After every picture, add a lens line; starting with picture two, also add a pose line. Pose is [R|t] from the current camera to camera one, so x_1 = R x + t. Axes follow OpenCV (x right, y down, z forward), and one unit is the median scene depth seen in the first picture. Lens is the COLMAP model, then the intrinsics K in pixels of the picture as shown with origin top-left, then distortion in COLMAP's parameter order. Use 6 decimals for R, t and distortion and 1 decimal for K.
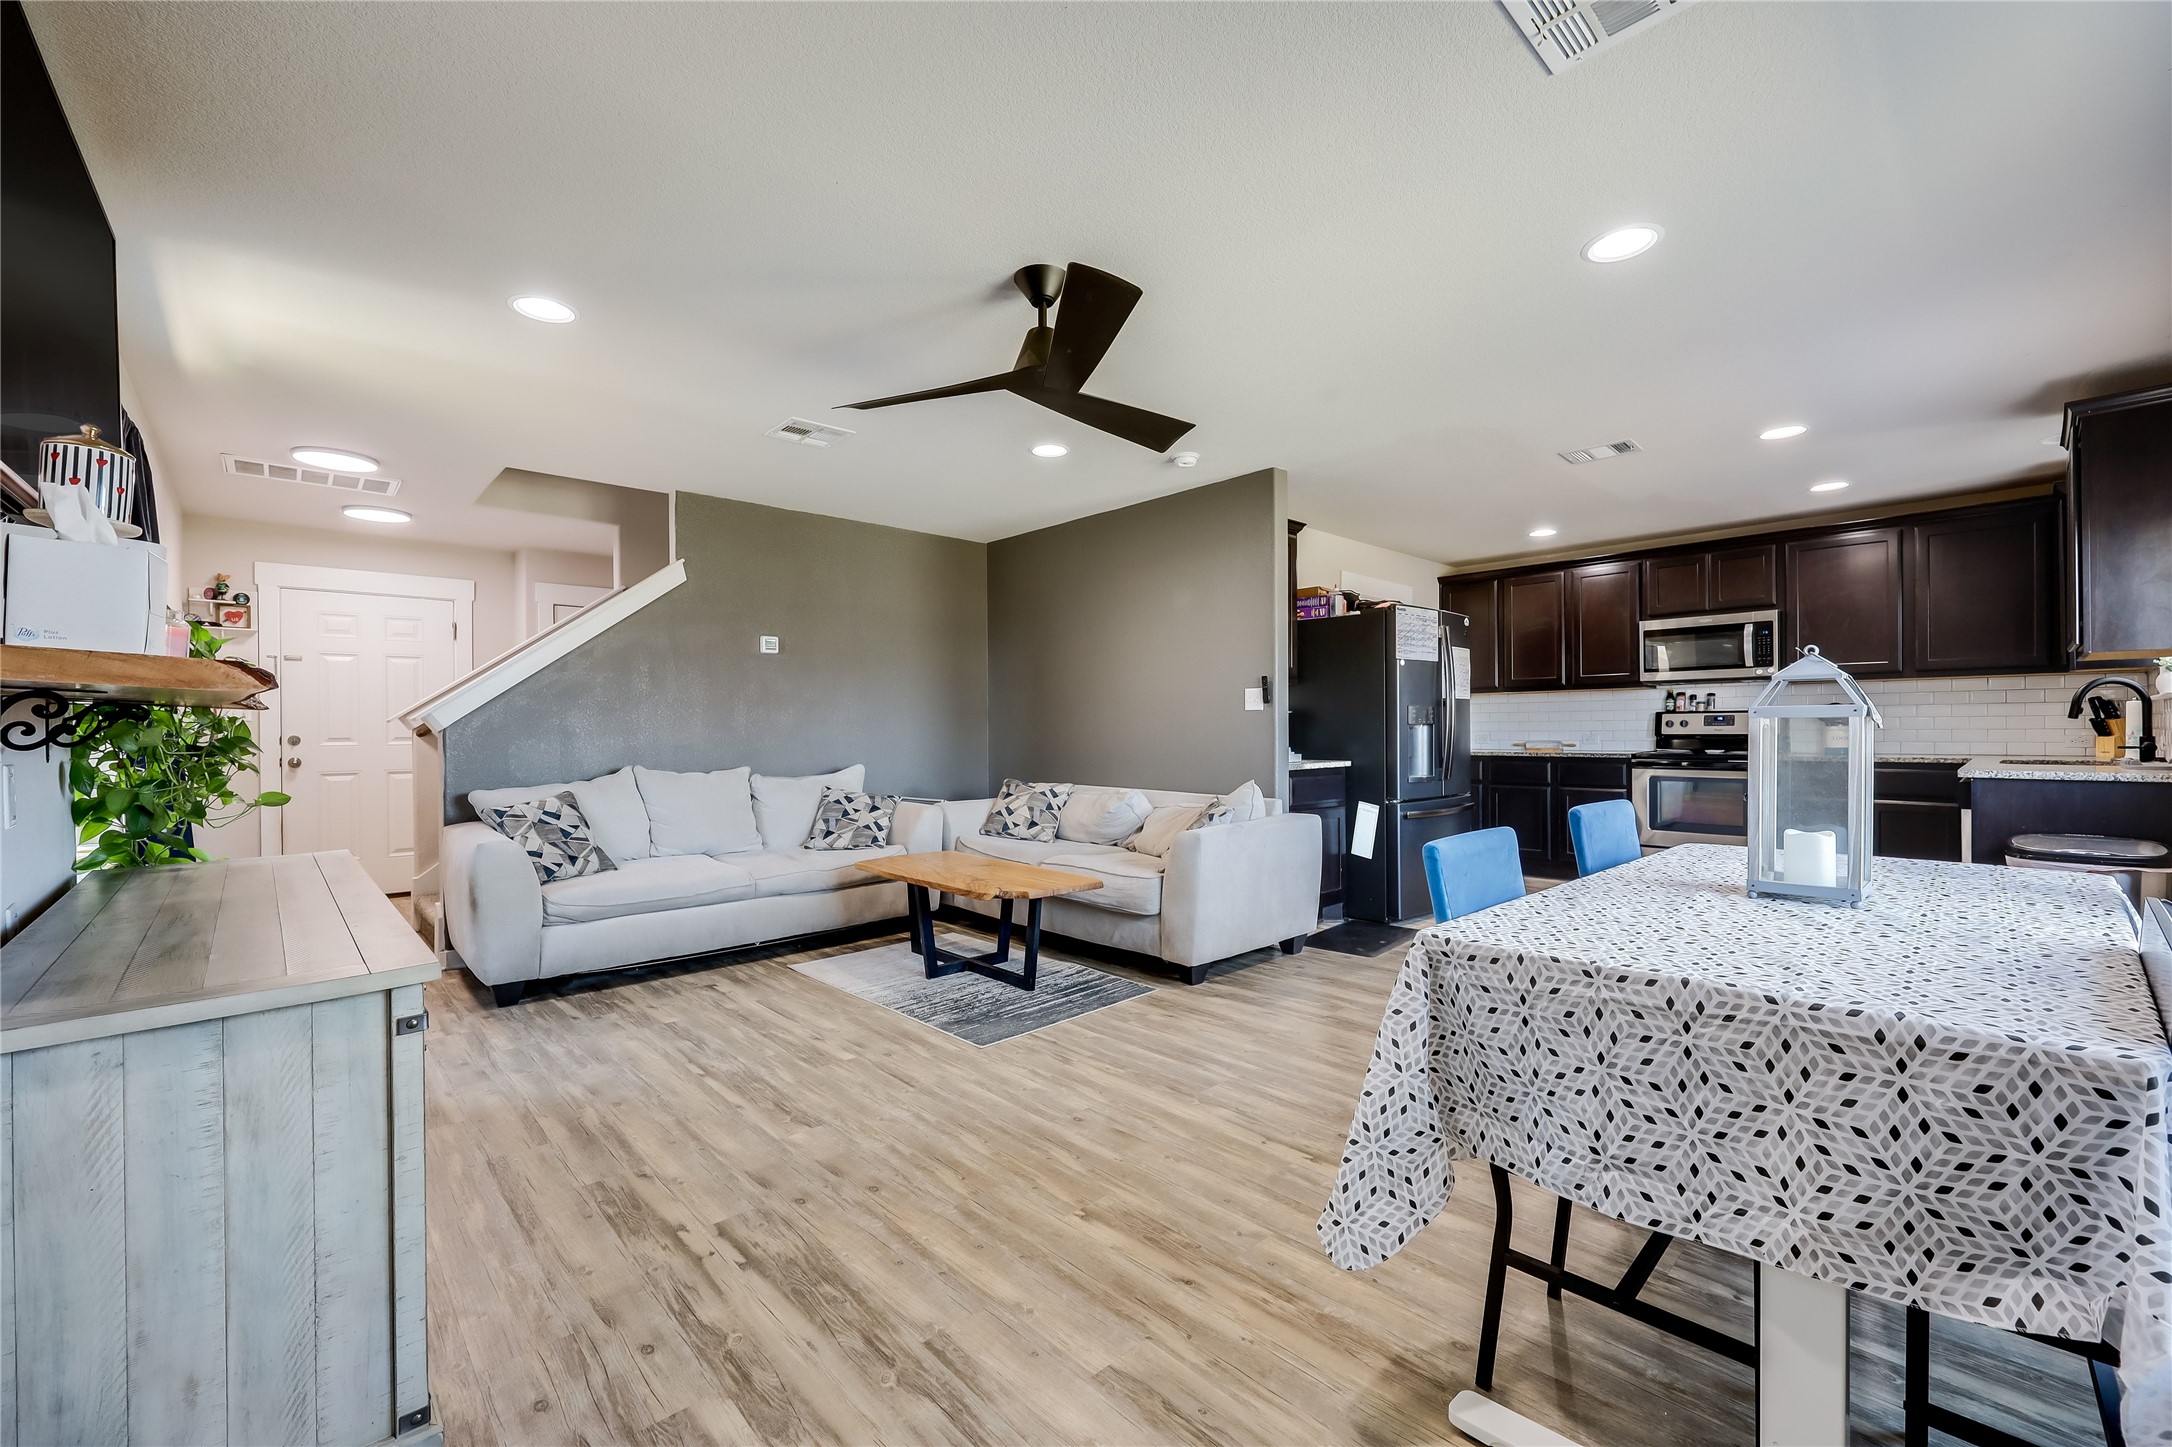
lens RADIAL K [[878.0, 0, 1077.1], [0, 878.0, 731.0], [0, 0, 1]] dist [-0.000872, -0.000064]
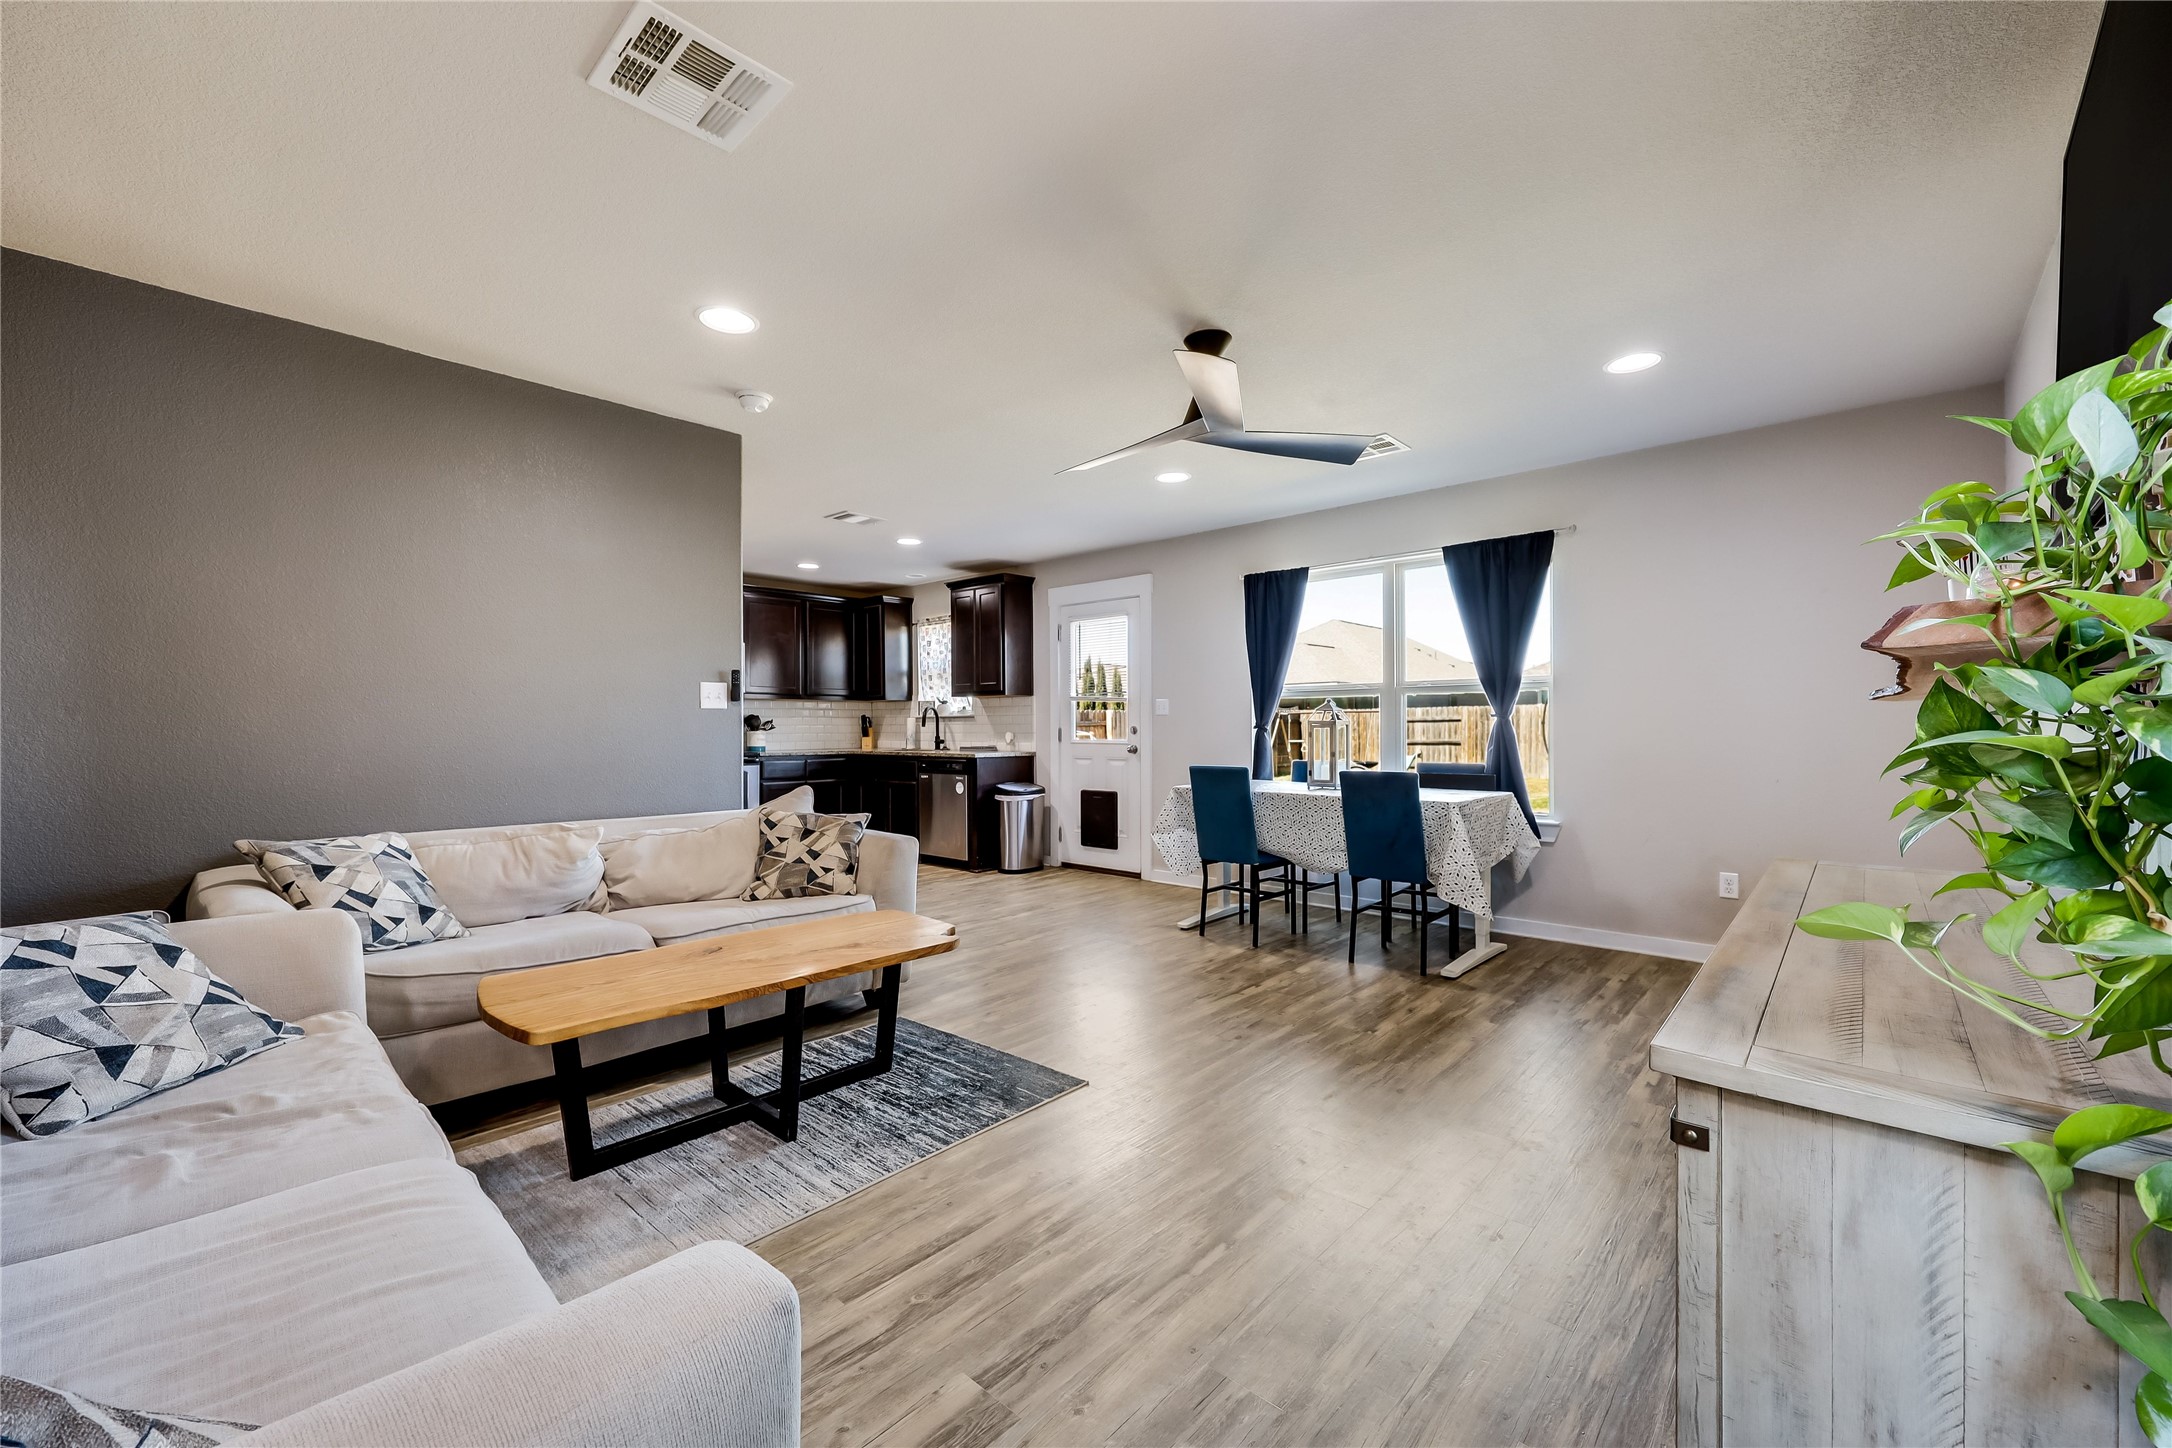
lens RADIAL K [[878.0, 0, 1077.1], [0, 878.0, 731.5], [0, 0, 1]] dist [-0.000872, -0.000064]
pose [[-0.084642, 0.002832, 0.996407, -0.567048], [0.006476, 0.999976, -0.002292, 0.001987], [-0.996390, 0.006259, -0.084658, 0.611872]]
